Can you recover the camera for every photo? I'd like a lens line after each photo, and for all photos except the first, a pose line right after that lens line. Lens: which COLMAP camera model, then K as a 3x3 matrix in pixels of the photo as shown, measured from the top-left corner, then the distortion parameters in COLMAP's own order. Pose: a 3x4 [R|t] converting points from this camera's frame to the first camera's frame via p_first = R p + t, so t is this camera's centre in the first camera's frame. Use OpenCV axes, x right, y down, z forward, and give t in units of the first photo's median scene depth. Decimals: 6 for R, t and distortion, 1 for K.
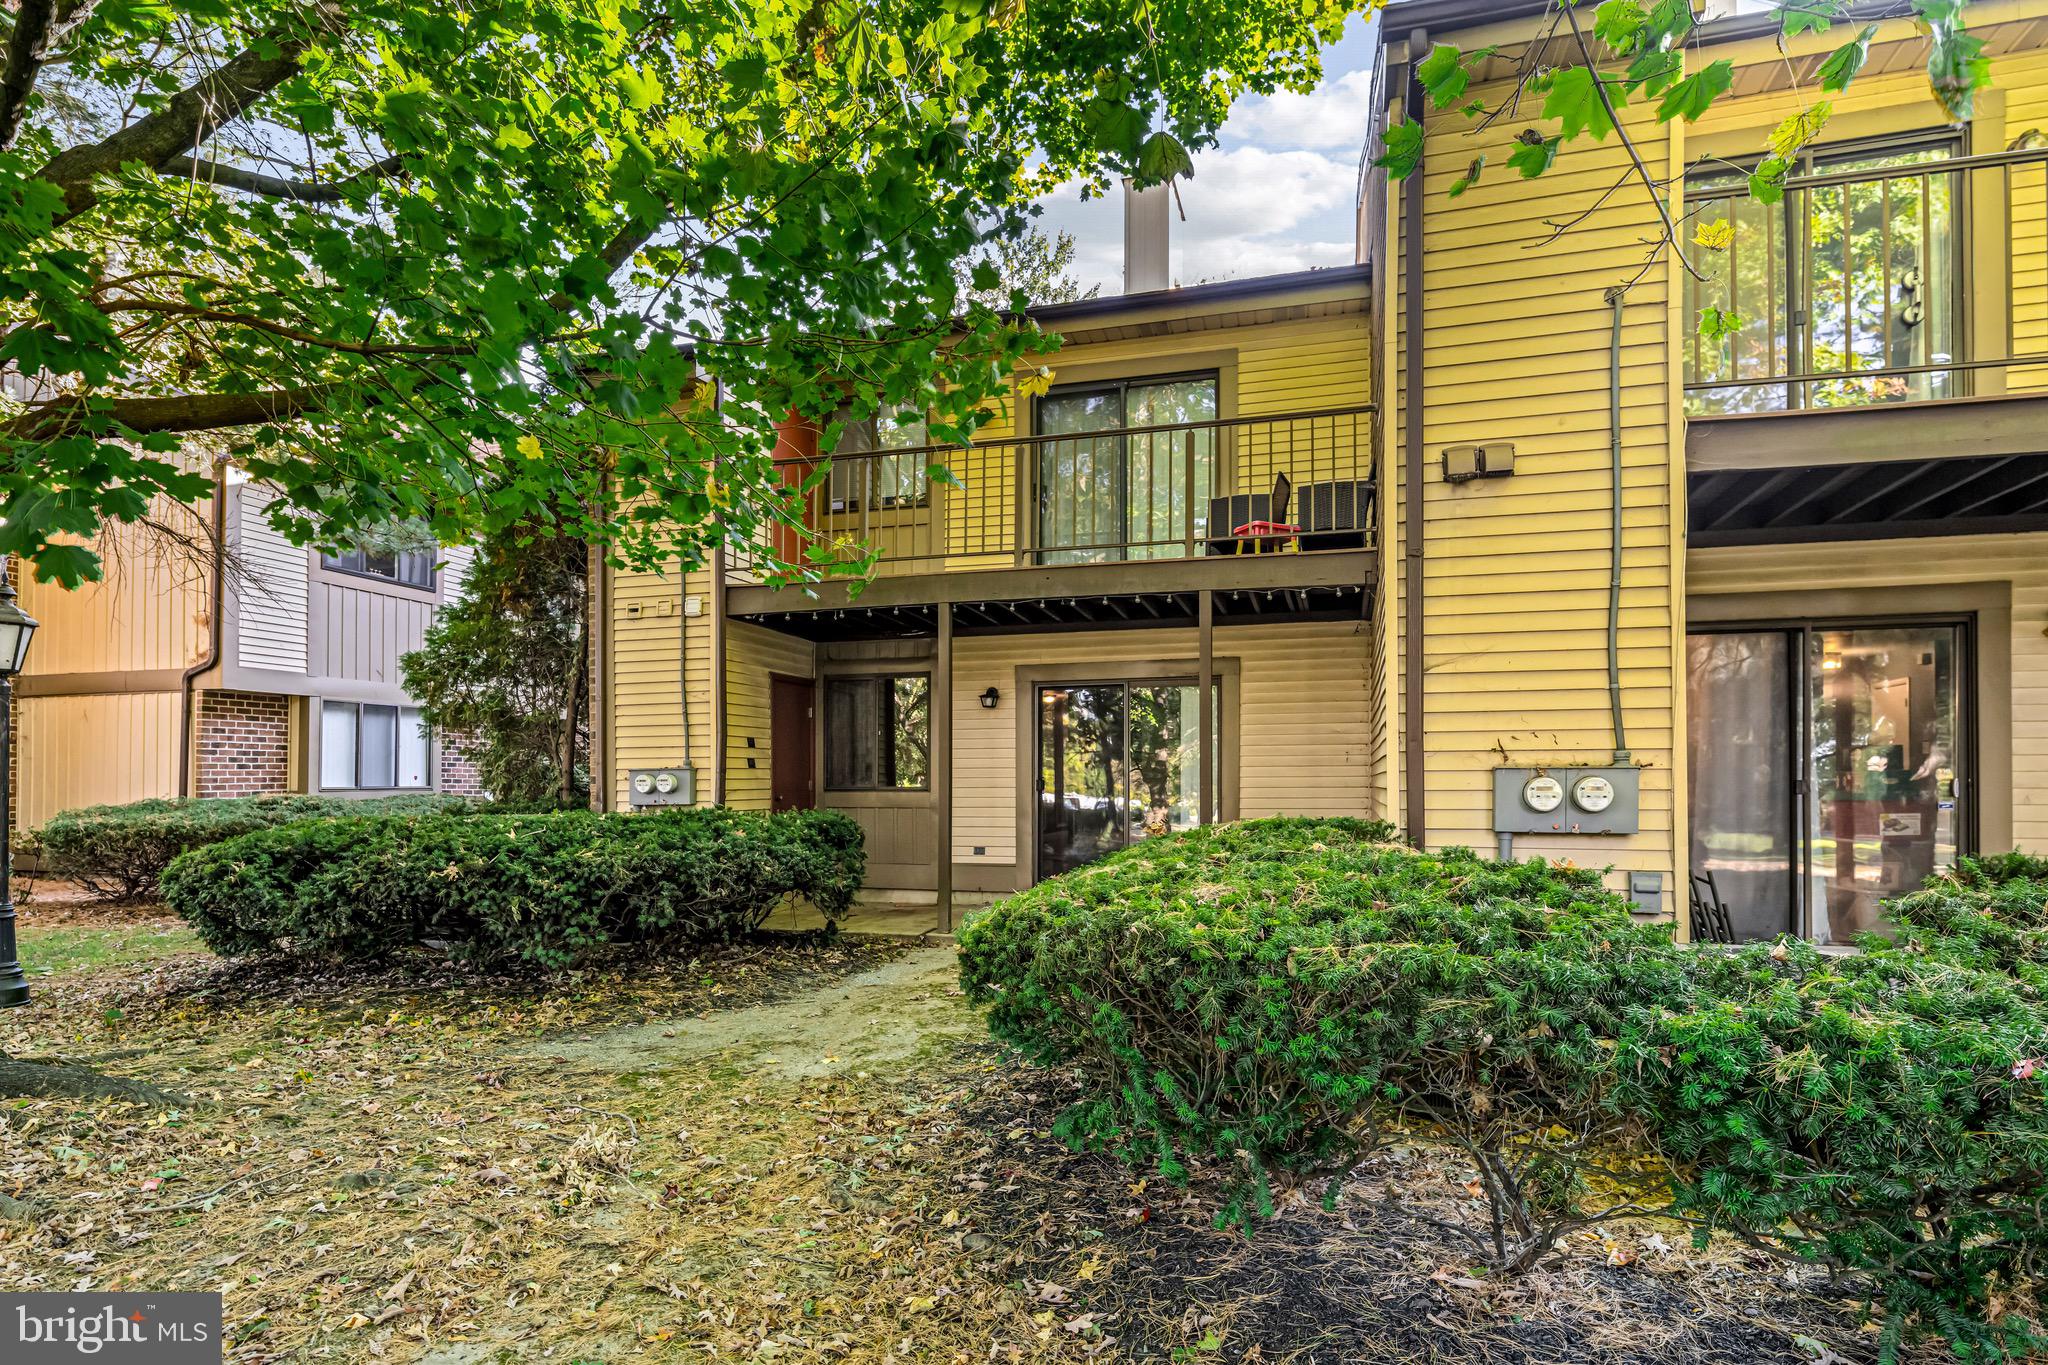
lens RADIAL K [[1037.9, 0, 1024.0], [0, 1037.9, 682.5], [0, 0, 1]] dist [-0.000035, 0.000786]
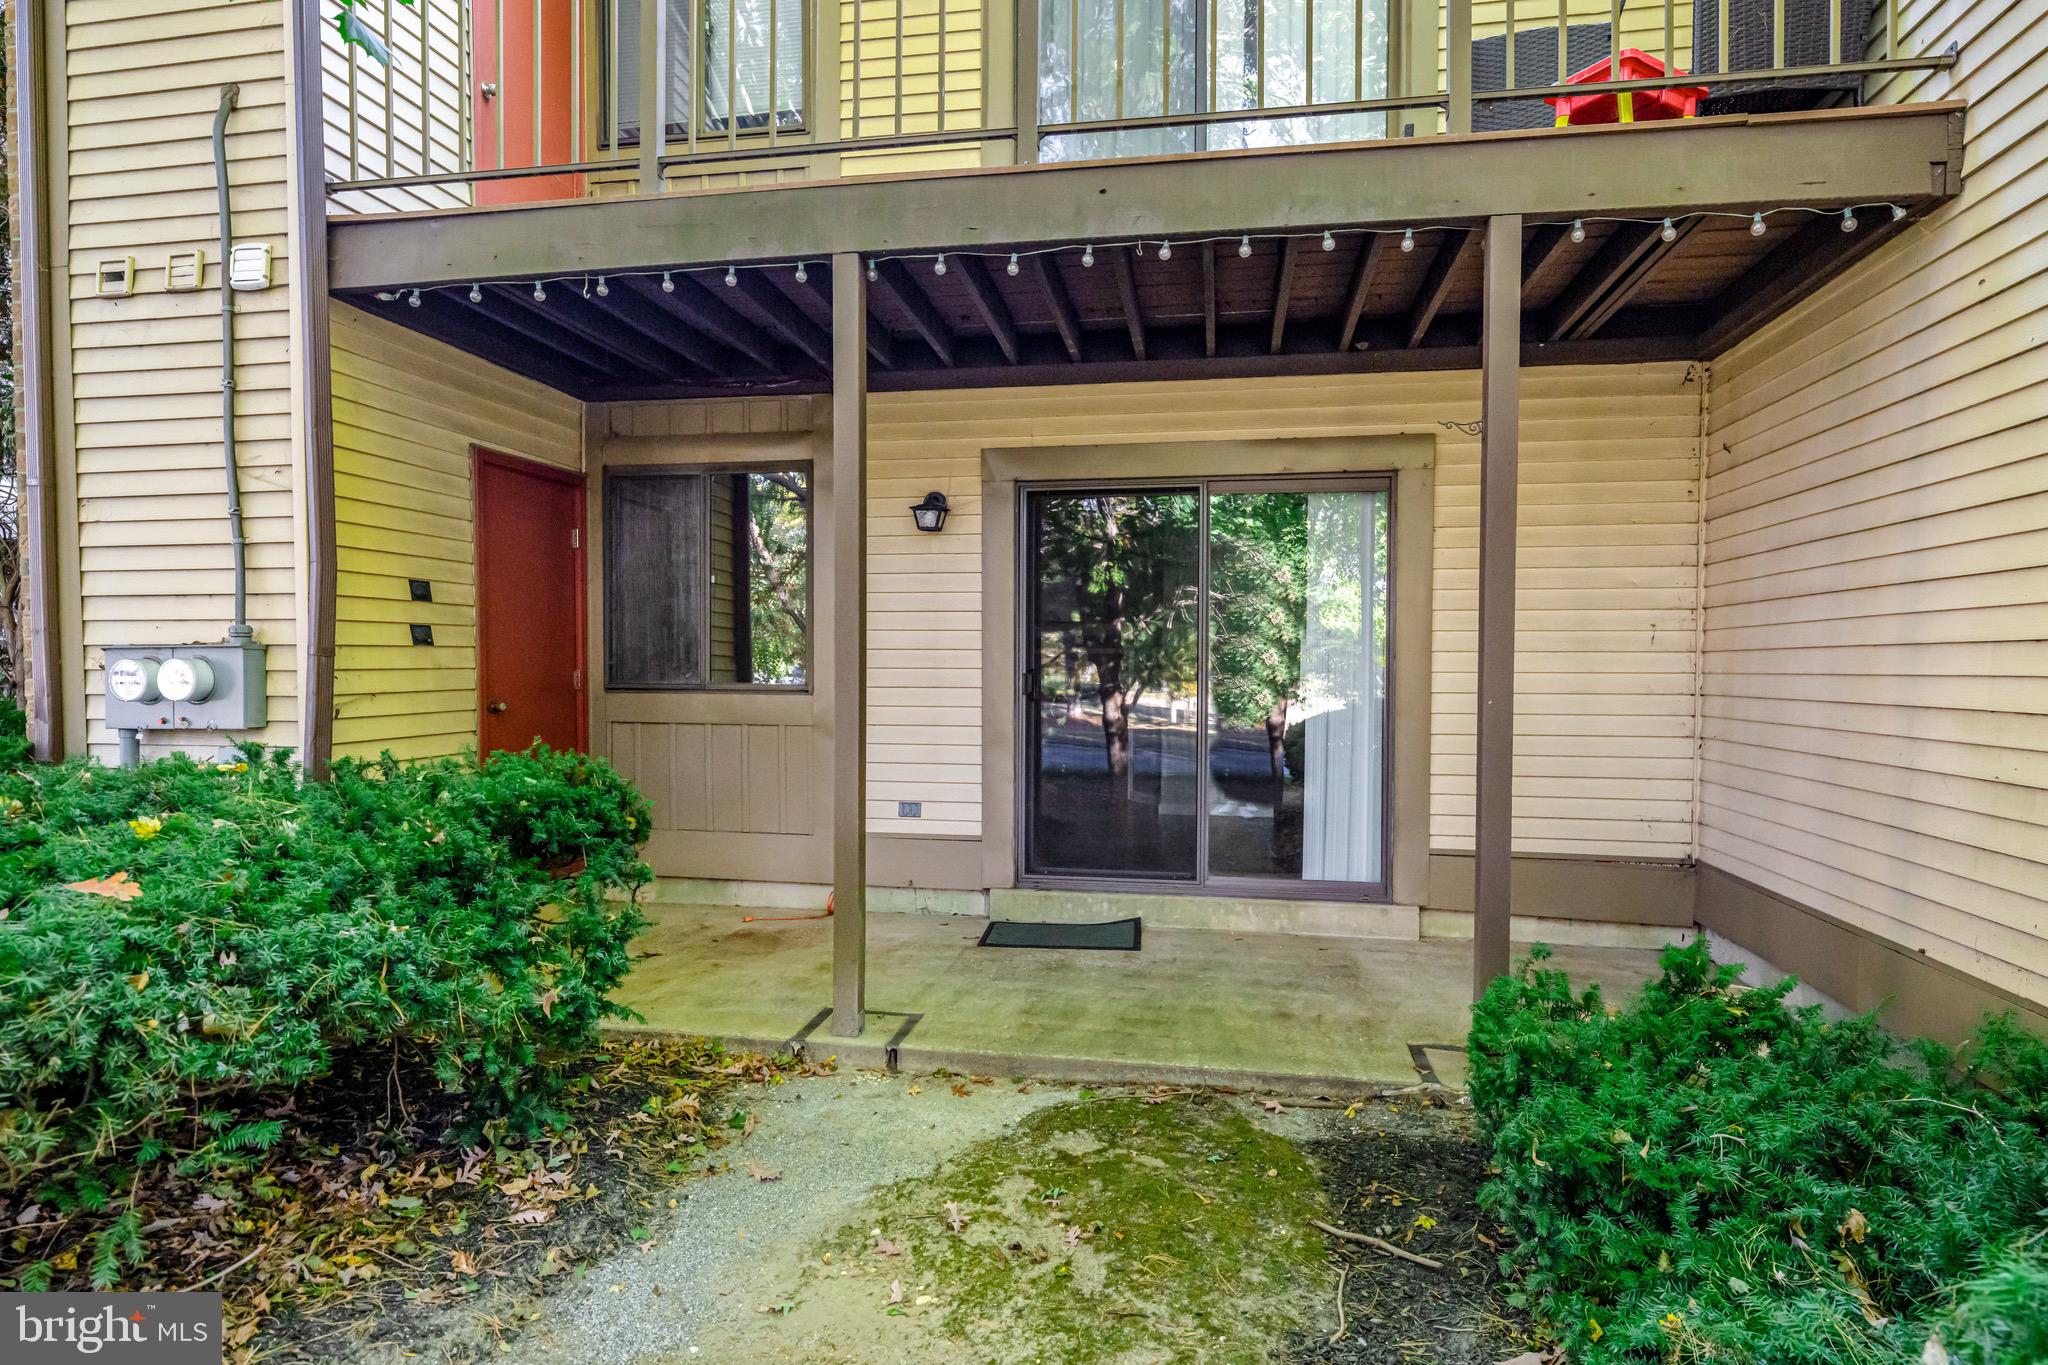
lens RADIAL K [[1136.1, 0, 1024.0], [0, 1136.1, 682.5], [0, 0, 1]] dist [0.000401, 0.000035]
pose [[0.995308, 0.006875, 0.096518, -0.045822], [-0.017808, 0.993449, 0.112881, 0.038465], [-0.095110, -0.114070, 0.988910, 0.490144]]
